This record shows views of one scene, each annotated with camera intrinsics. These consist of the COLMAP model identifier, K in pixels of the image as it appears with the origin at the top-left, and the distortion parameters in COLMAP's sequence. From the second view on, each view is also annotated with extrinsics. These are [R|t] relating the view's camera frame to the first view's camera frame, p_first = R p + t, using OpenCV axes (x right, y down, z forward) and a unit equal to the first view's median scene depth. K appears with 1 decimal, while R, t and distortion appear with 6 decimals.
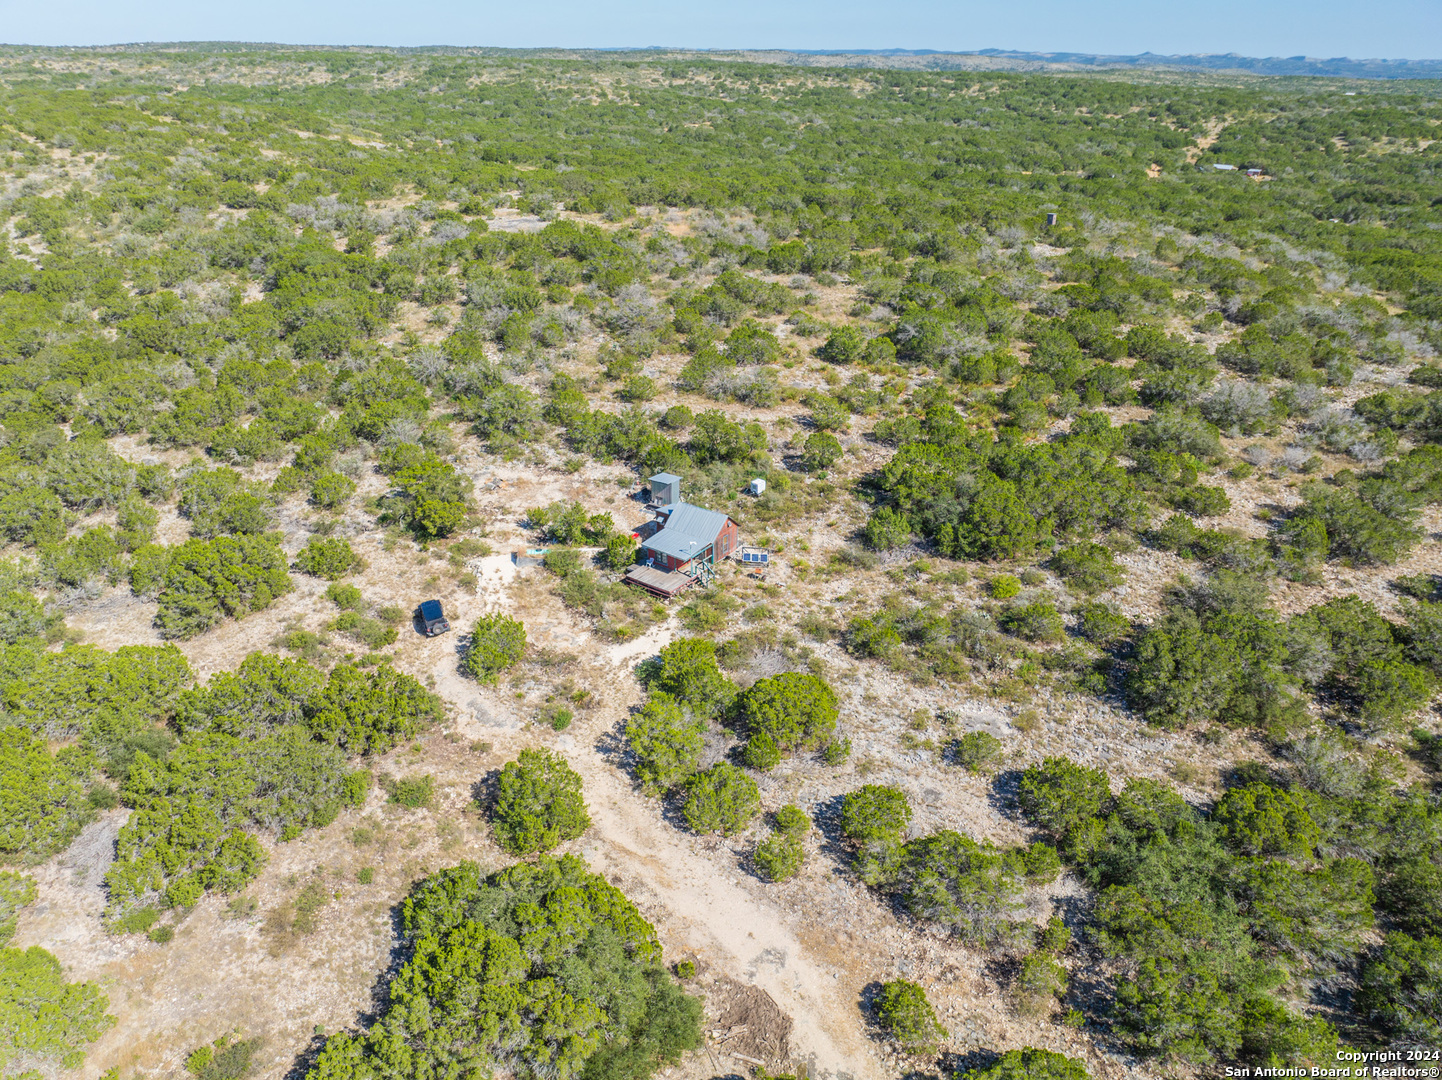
lens RADIAL K [[1013.3, 0, 720.4], [0, 1013.3, 528.8], [0, 0, 1]] dist [-0.052499, 0.020954]
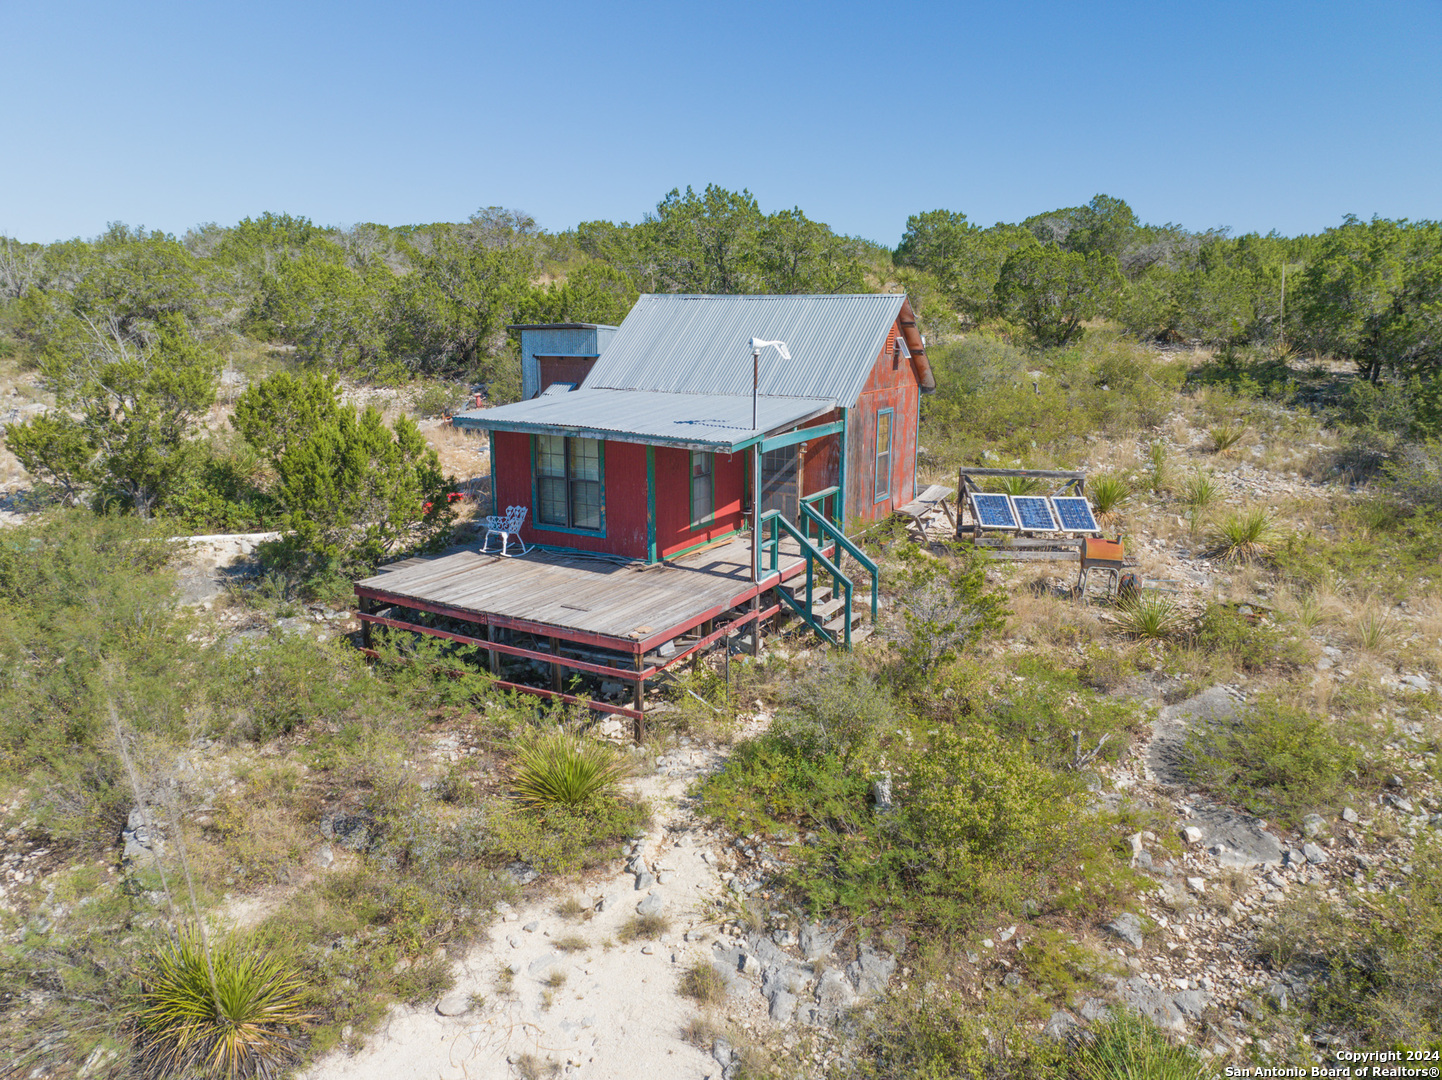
lens RADIAL K [[1013.3, 0, 723.5], [0, 1013.3, 540.0], [0, 0, 1]] dist [-0.052499, 0.020954]
pose [[0.993980, -0.029849, 0.105417, -0.033061], [0.053282, 0.972423, -0.227054, 0.050816], [-0.095732, 0.231304, 0.968160, 0.540725]]
